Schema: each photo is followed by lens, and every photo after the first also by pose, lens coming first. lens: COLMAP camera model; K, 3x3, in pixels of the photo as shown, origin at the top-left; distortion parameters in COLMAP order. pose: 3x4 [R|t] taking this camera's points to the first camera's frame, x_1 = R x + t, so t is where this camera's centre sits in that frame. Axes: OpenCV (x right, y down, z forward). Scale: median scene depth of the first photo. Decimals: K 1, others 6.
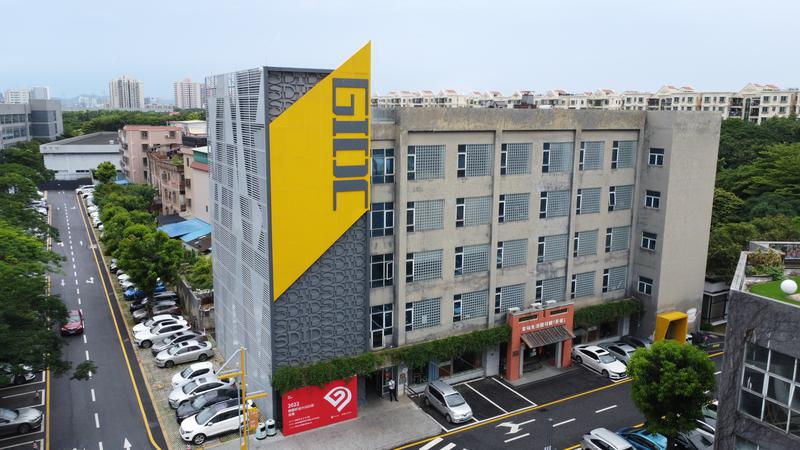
lens RADIAL K [[586.4, 0, 399.3], [0, 586.4, 225.5], [0, 0, 1]] dist [-0.002876, -0.000348]
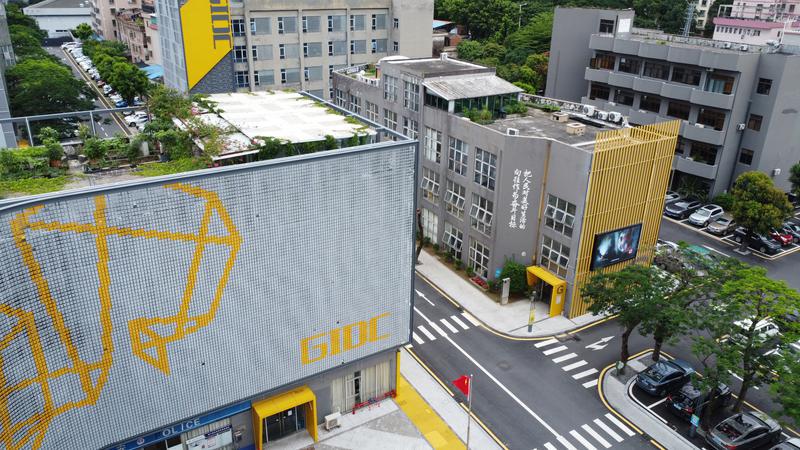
lens RADIAL K [[586.4, 0, 399.0], [0, 586.4, 220.2], [0, 0, 1]] dist [-0.002876, -0.000348]
pose [[0.999273, -0.008153, 0.037248, 0.394704], [-0.000088, 0.976379, 0.216065, 0.101638], [-0.038130, -0.215911, 0.975668, -1.052495]]
